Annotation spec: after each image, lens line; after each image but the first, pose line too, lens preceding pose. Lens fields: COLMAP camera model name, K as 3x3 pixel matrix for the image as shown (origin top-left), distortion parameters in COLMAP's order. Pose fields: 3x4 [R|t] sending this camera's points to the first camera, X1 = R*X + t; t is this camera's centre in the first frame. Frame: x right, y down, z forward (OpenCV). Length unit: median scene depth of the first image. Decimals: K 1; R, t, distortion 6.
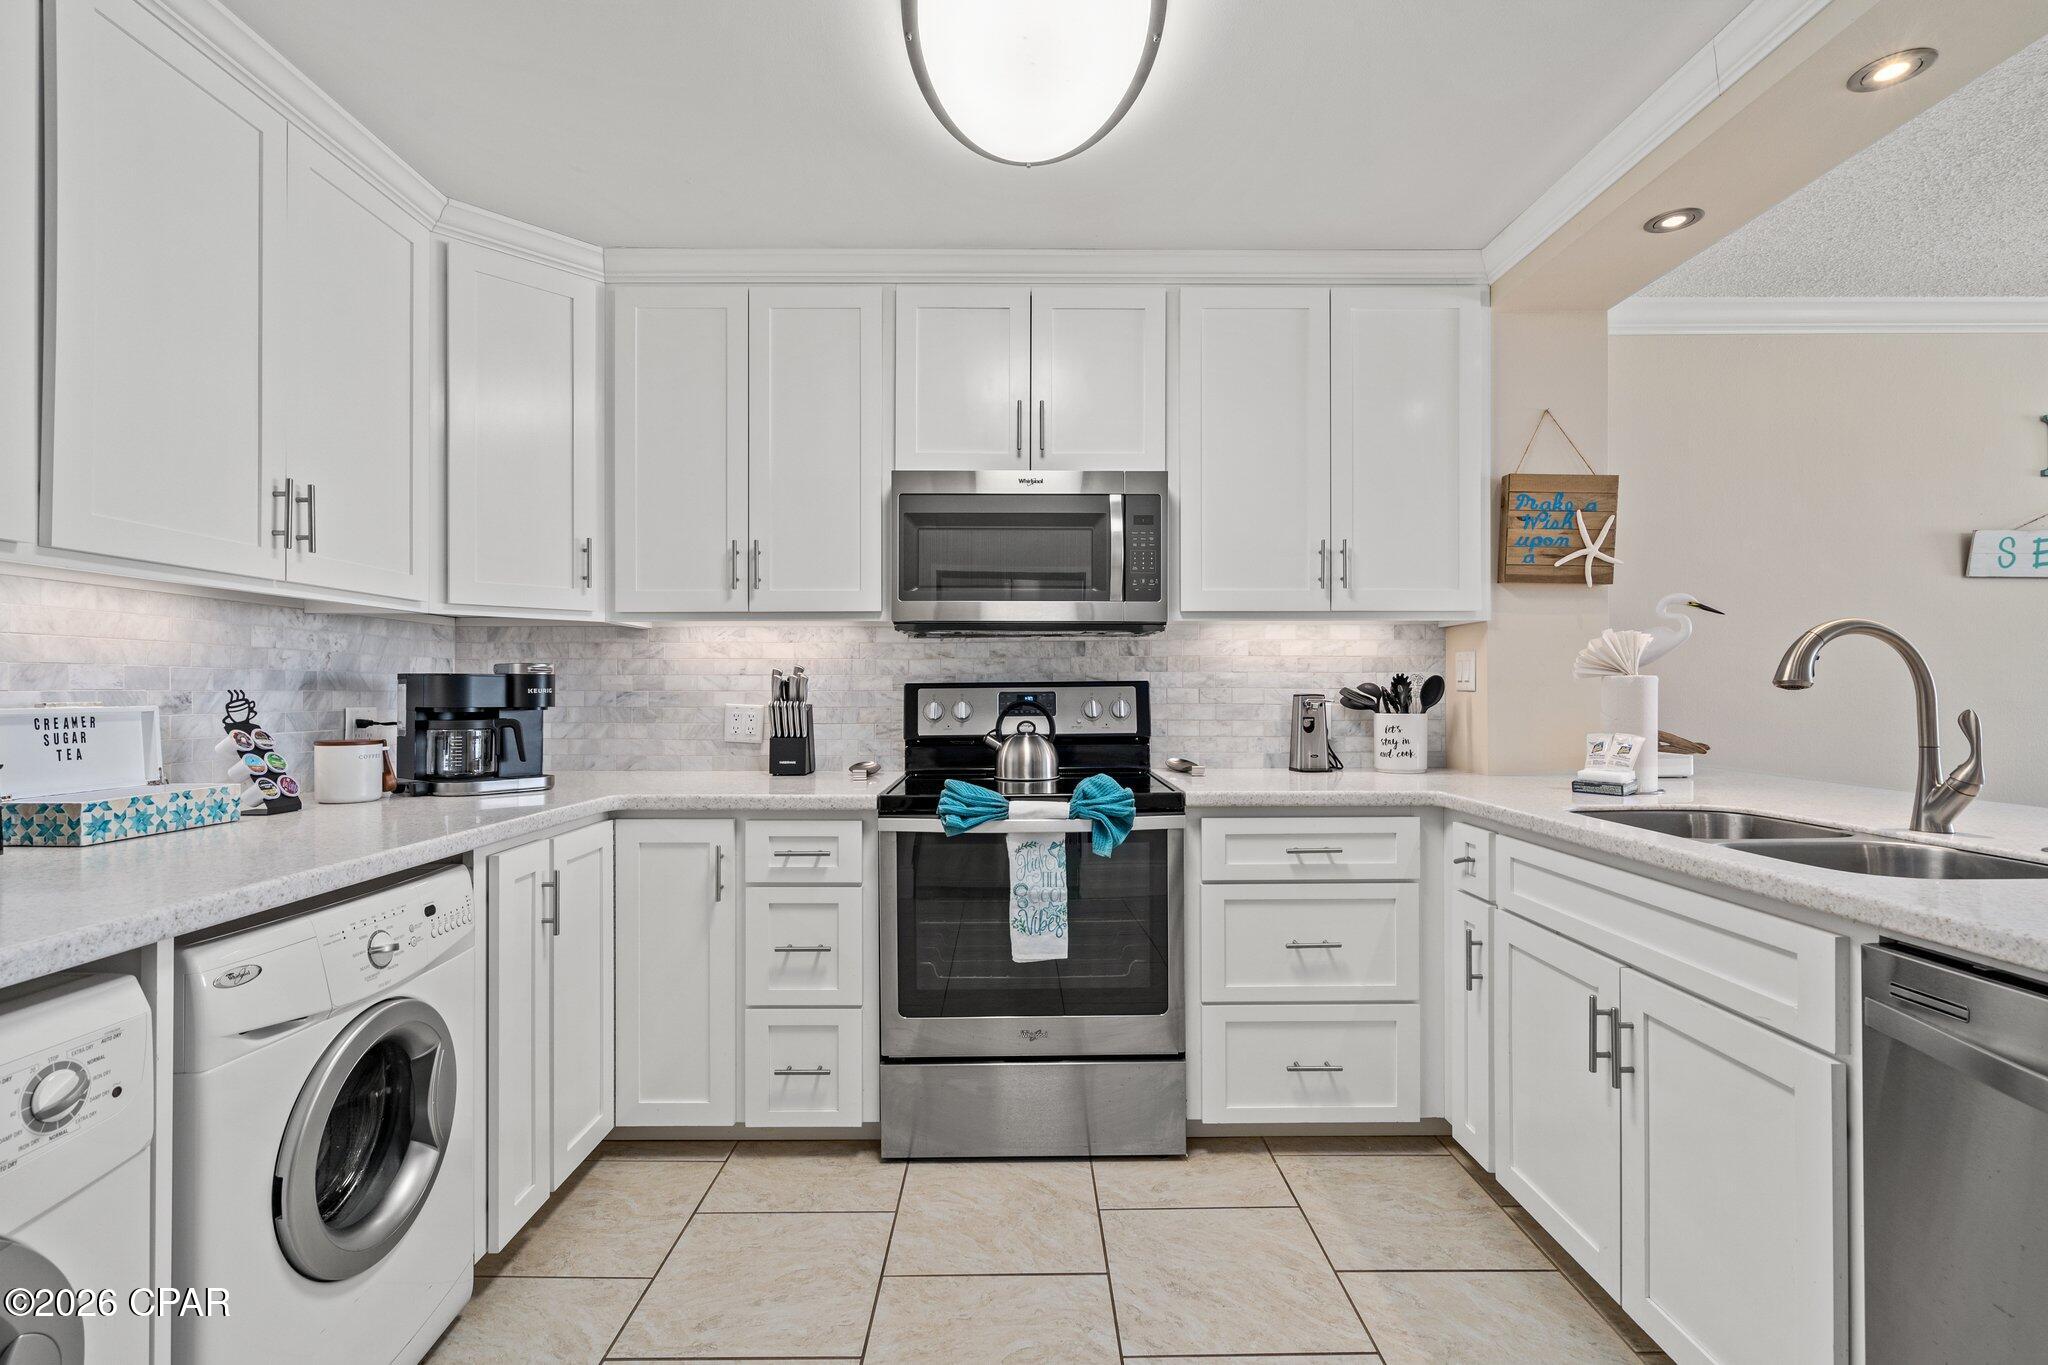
lens RADIAL K [[926.7, 0, 1024.0], [0, 926.7, 682.5], [0, 0, 1]] dist [-0.002897, -0.000199]
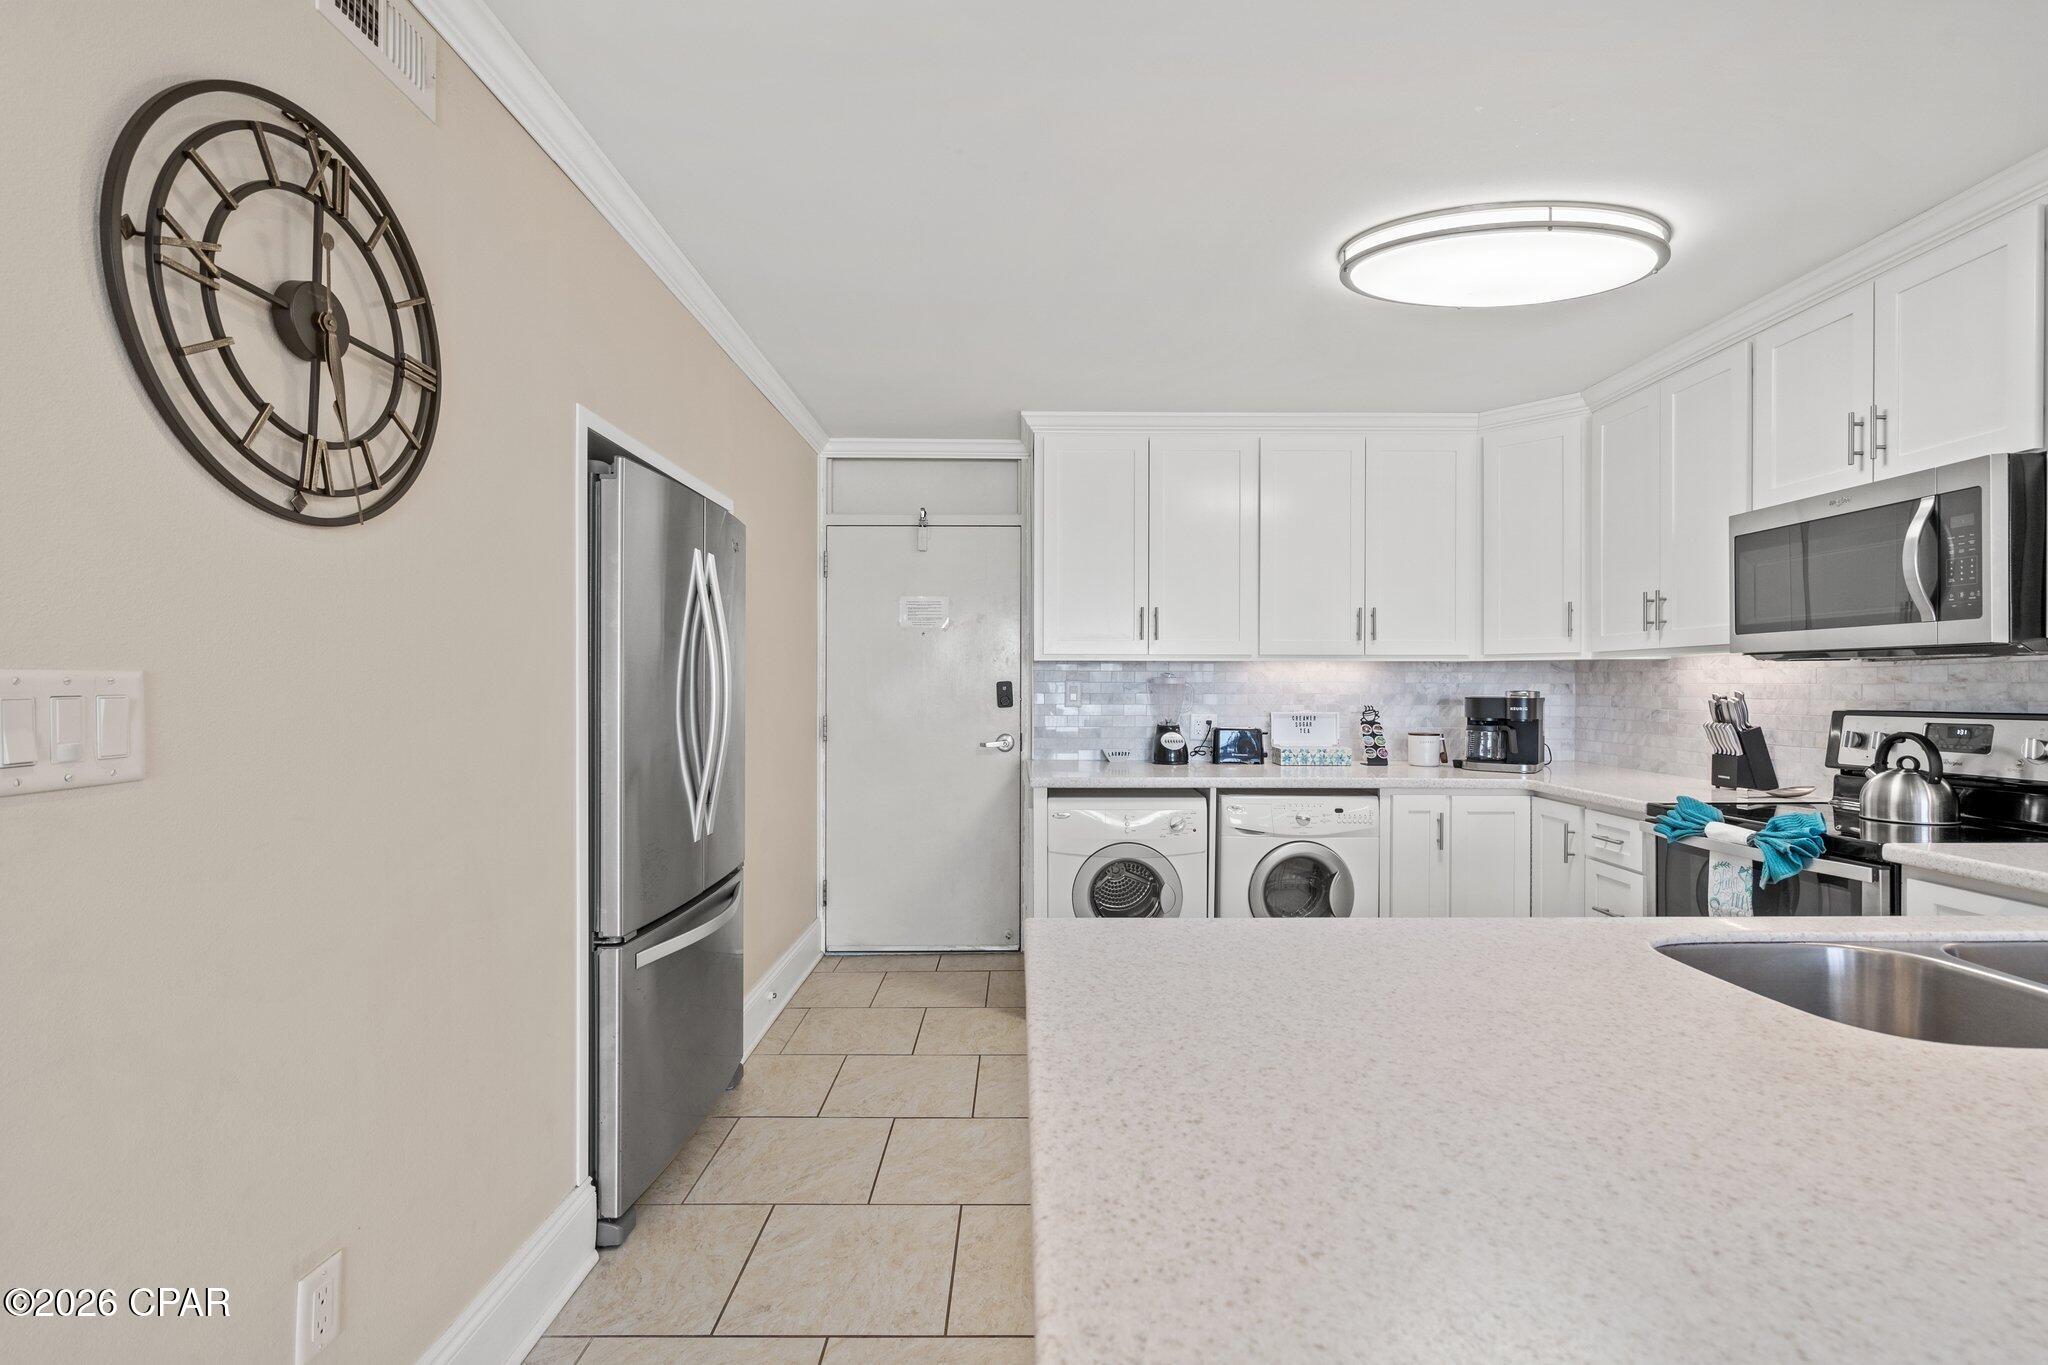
lens RADIAL K [[926.7, 0, 1024.0], [0, 926.7, 682.5], [0, 0, 1]] dist [-0.002897, -0.000199]
pose [[-0.005289, -0.001153, -0.999985, 1.041062], [0.005511, 0.999984, -0.001182, -0.038160], [0.999971, -0.005518, -0.005282, 0.182981]]
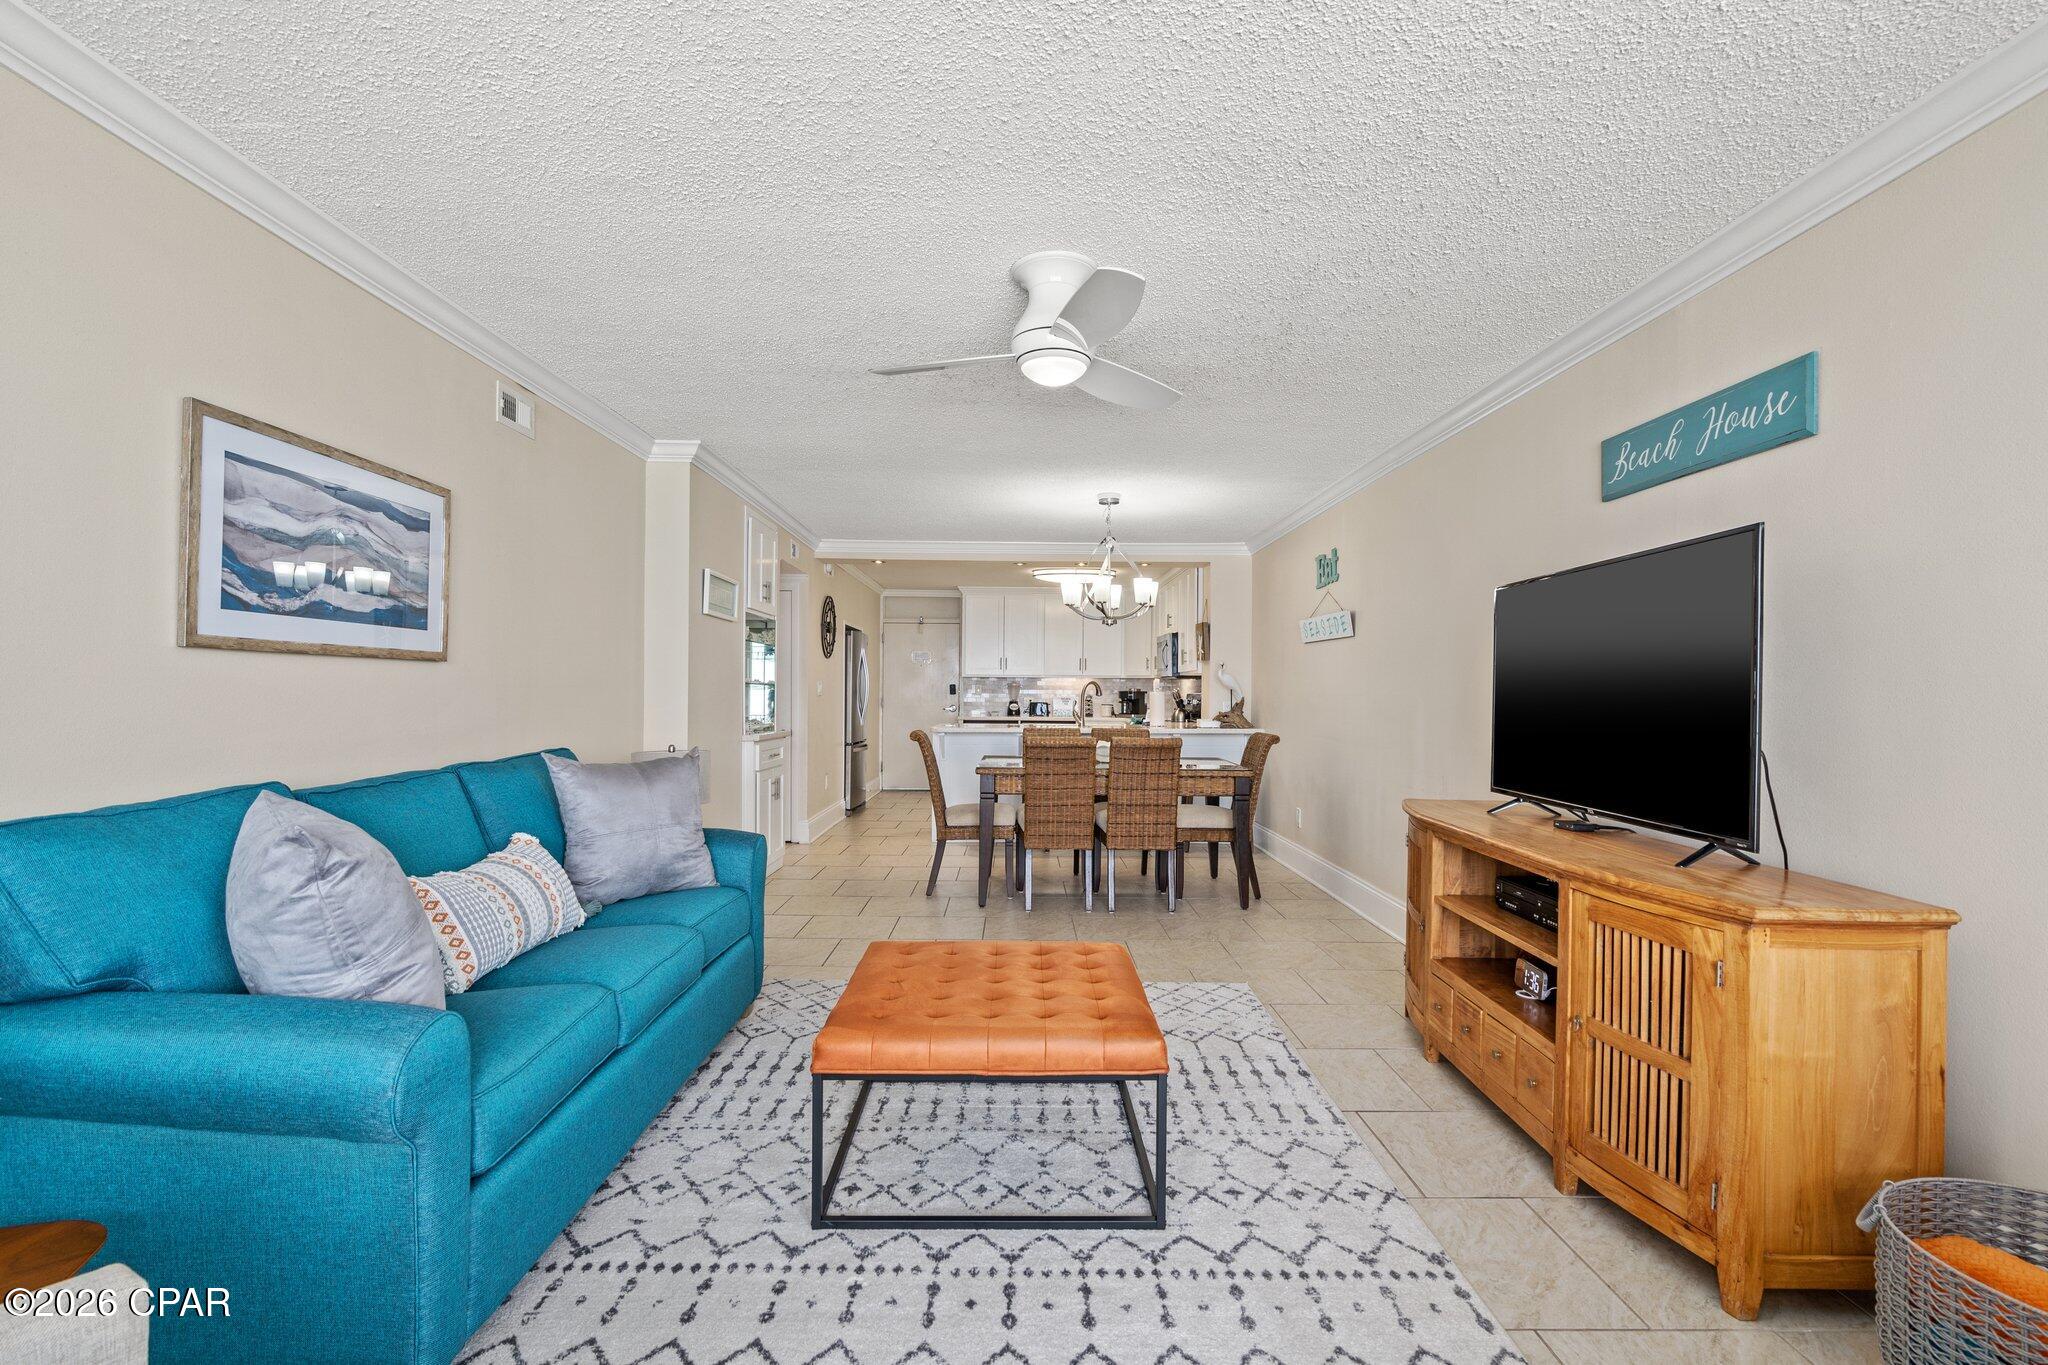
lens RADIAL K [[926.7, 0, 1024.0], [0, 926.7, 682.5], [0, 0, 1]] dist [-0.002897, -0.000199]
pose [[-0.000940, 0.000943, -0.999999, 3.932296], [0.000803, 0.999999, 0.000942, -0.055302], [0.999999, -0.000802, -0.000941, 0.505444]]
